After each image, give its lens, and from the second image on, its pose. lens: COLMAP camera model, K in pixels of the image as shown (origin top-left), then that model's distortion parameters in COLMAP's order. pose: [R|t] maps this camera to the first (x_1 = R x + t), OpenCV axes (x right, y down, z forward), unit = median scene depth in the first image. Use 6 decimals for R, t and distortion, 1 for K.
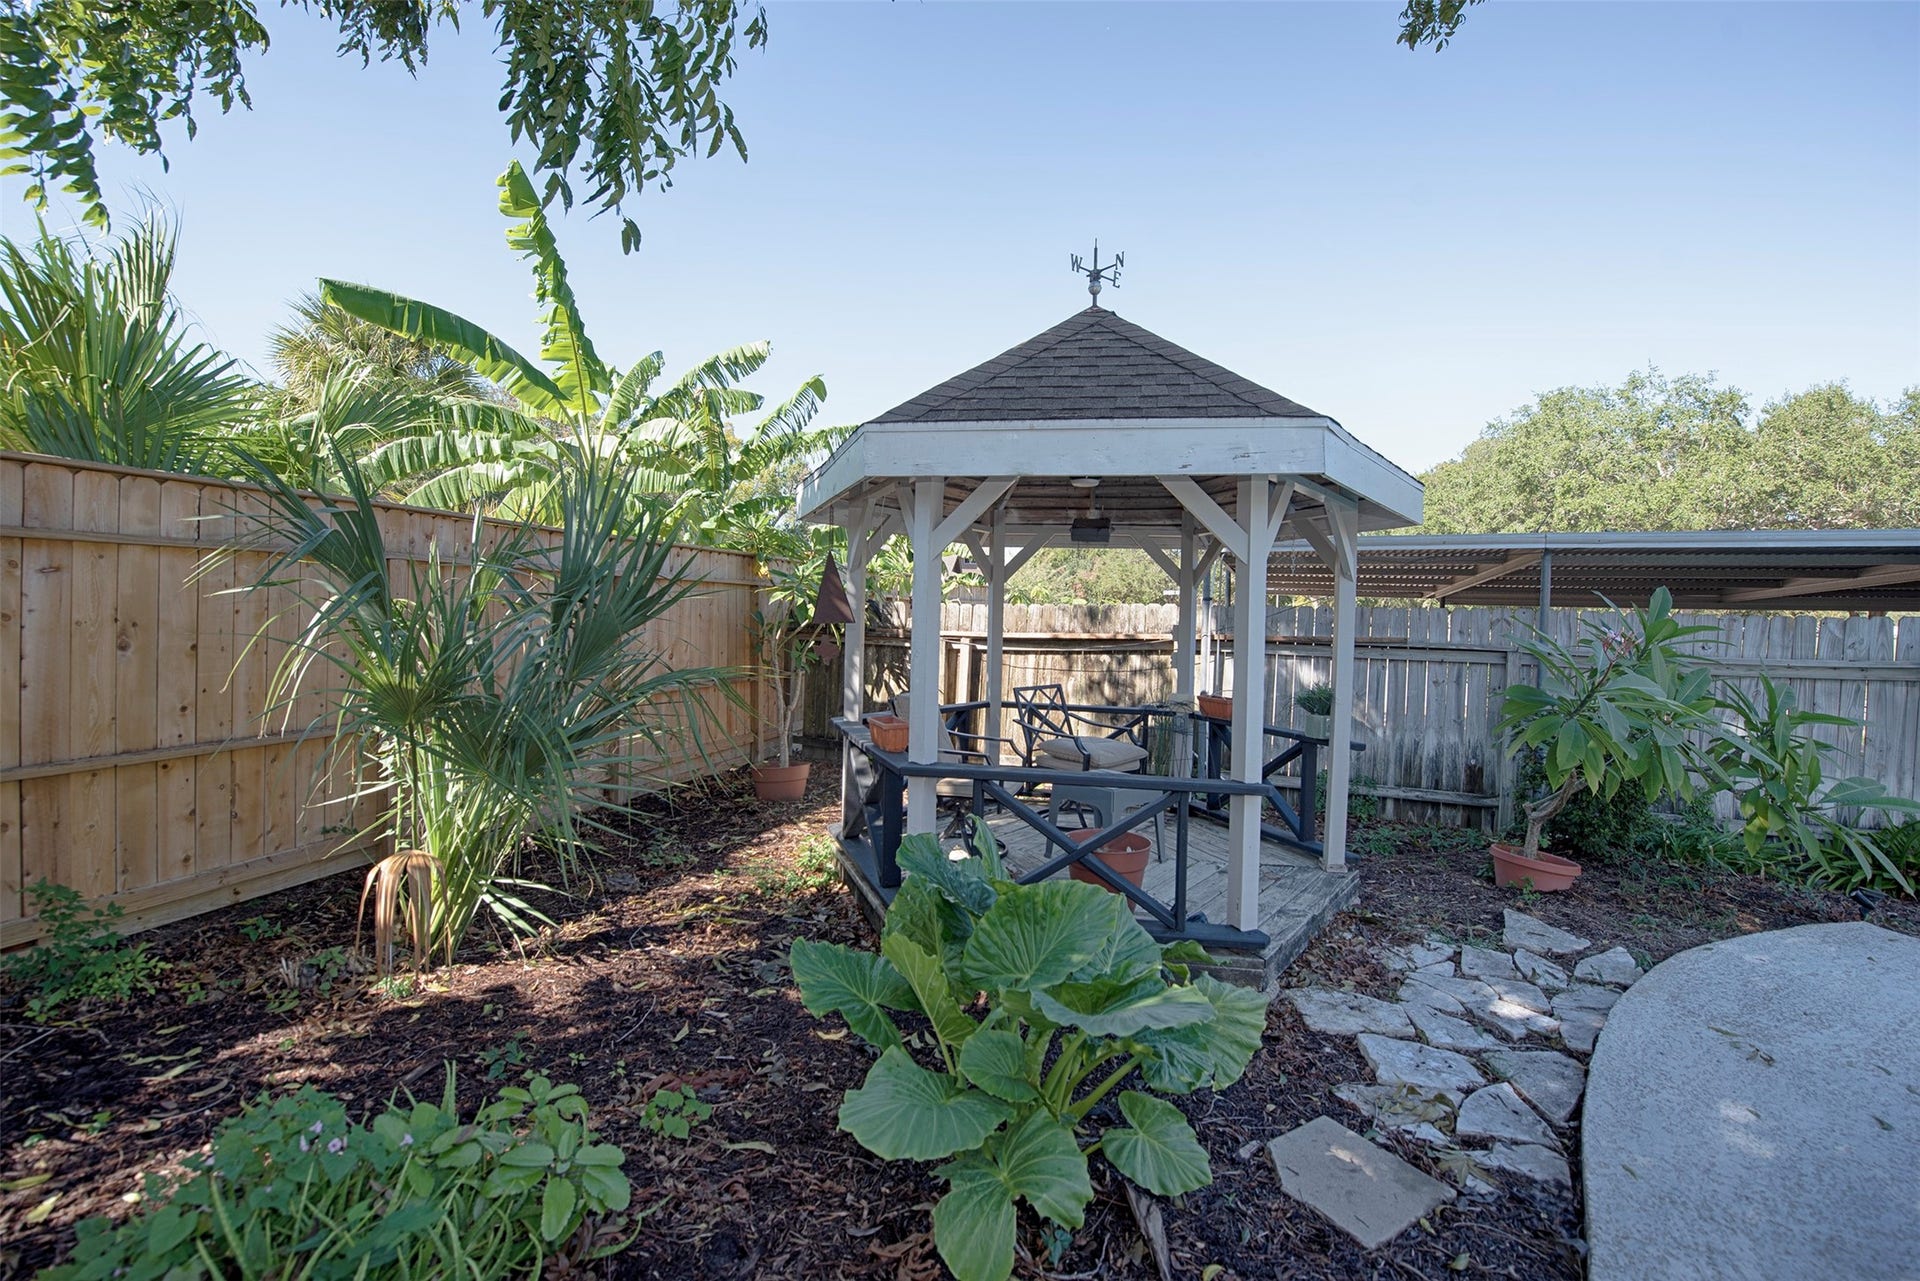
lens RADIAL K [[784.0, 0, 981.1], [0, 784.0, 629.9], [0, 0, 1]] dist [-0.001126, -0.007984]
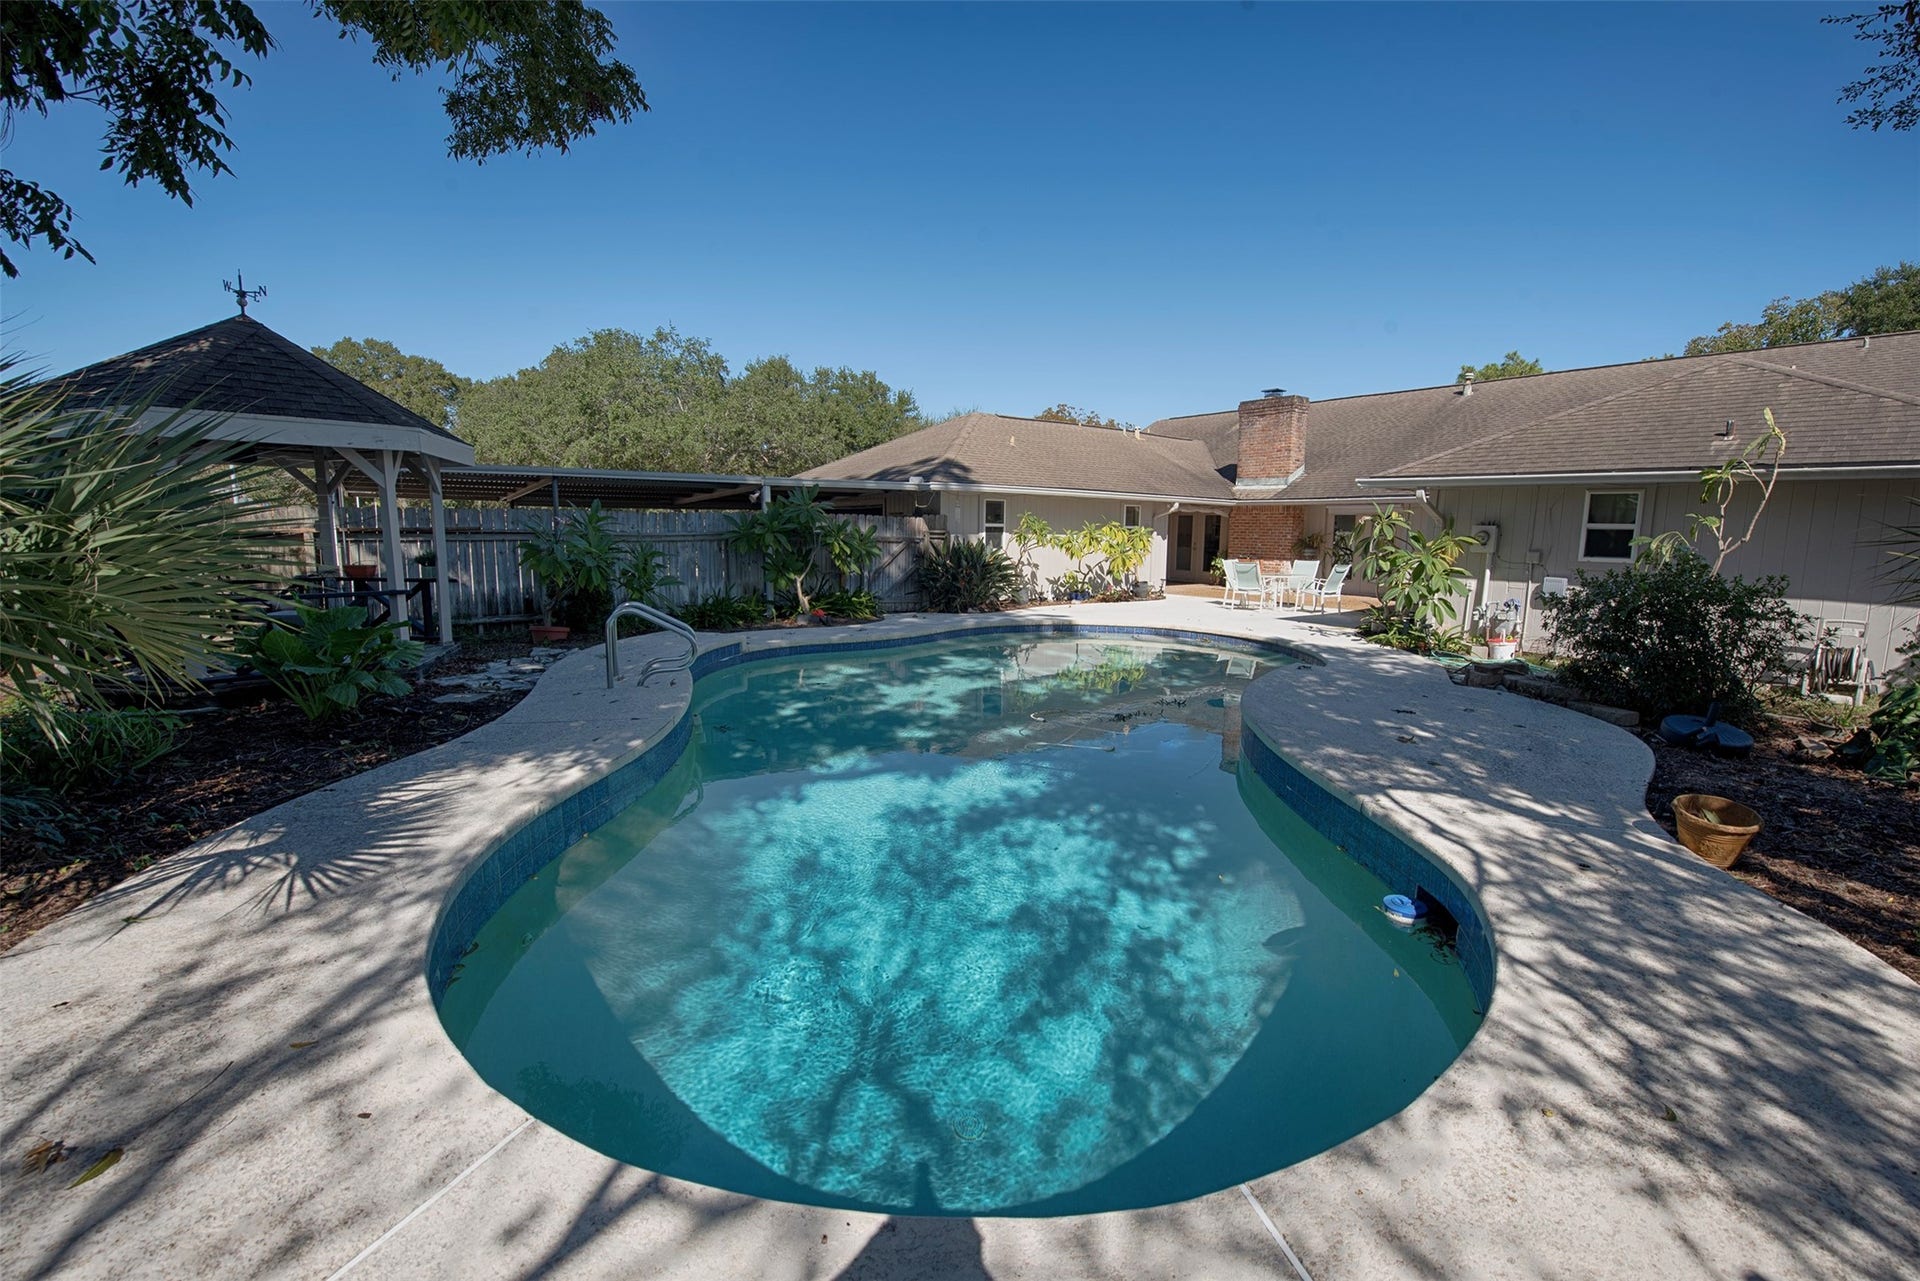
lens RADIAL K [[784.0, 0, 981.1], [0, 784.0, 629.9], [0, 0, 1]] dist [-0.001126, -0.007984]
pose [[0.510654, -0.128306, 0.850159, -0.357962], [0.018853, 0.990236, 0.138122, 0.017396], [-0.859580, -0.054505, 0.508087, -0.777141]]
